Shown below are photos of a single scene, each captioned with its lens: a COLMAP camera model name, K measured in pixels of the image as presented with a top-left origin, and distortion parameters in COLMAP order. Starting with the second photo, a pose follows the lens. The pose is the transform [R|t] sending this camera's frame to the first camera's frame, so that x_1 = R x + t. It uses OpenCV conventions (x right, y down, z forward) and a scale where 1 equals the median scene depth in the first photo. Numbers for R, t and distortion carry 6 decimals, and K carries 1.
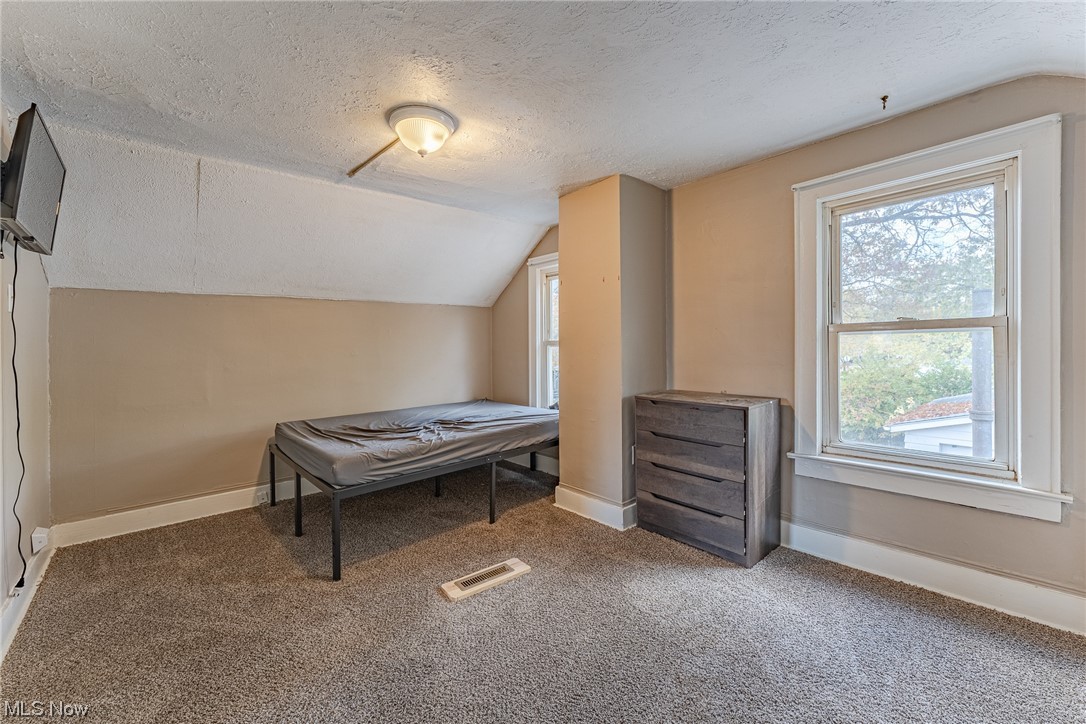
lens RADIAL K [[442.4, 0, 541.0], [0, 442.4, 353.0], [0, 0, 1]] dist [-0.000899, -0.000047]
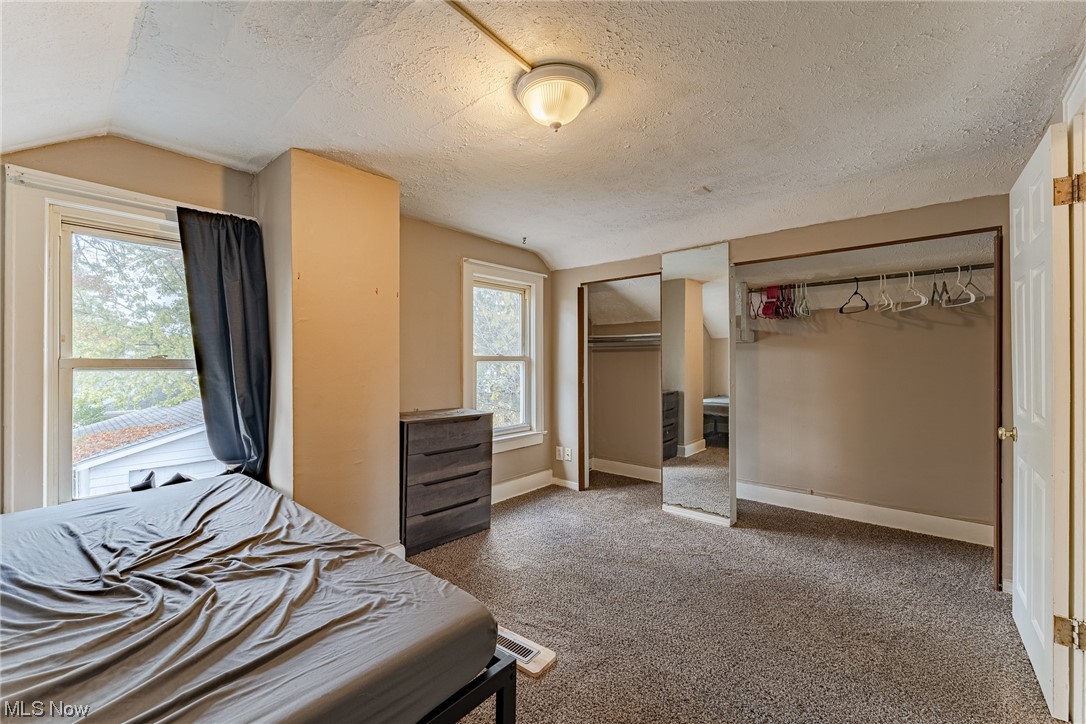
lens RADIAL K [[433.9, 0, 541.6], [0, 433.9, 373.6], [0, 0, 1]] dist [-0.000693, -0.000036]
pose [[-0.106819, 0.006192, 0.994259, -0.879667], [0.042482, 0.999096, -0.001658, 0.008562], [-0.993371, 0.042061, -0.106985, 0.934075]]
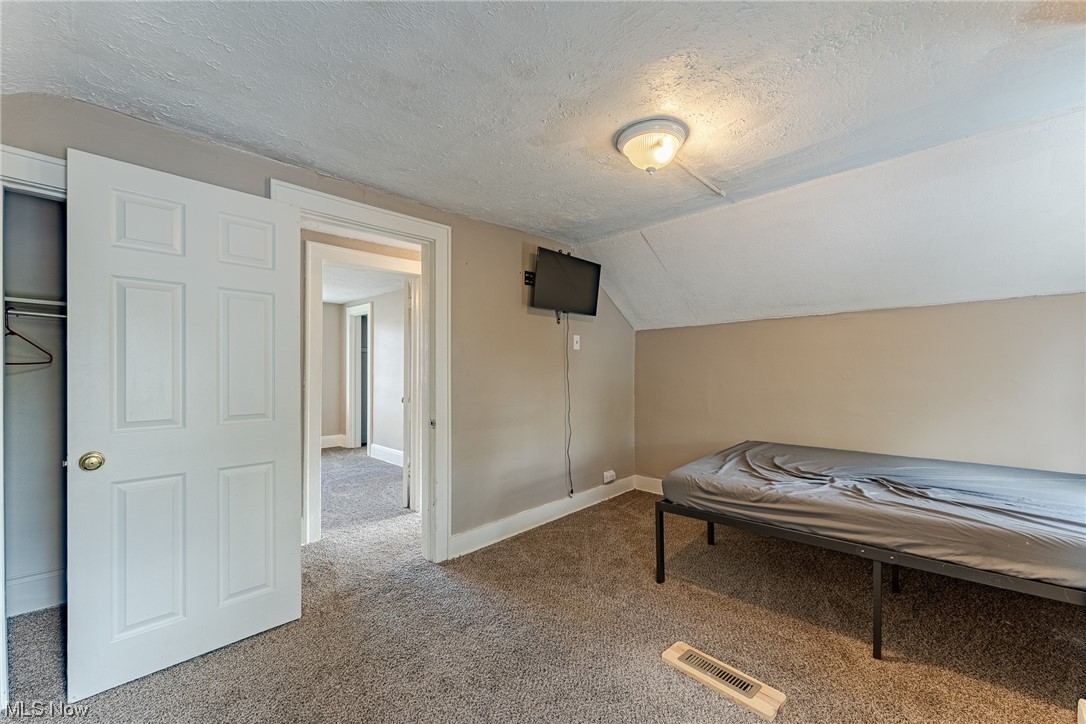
lens RADIAL K [[440.8, 0, 541.1], [0, 440.8, 369.1], [0, 0, 1]] dist [-0.000018, 0.000039]
pose [[0.066289, 0.015626, -0.997678, 0.567288], [-0.012506, 0.999812, 0.014829, -0.027502], [0.997722, 0.011494, 0.066471, 0.590354]]
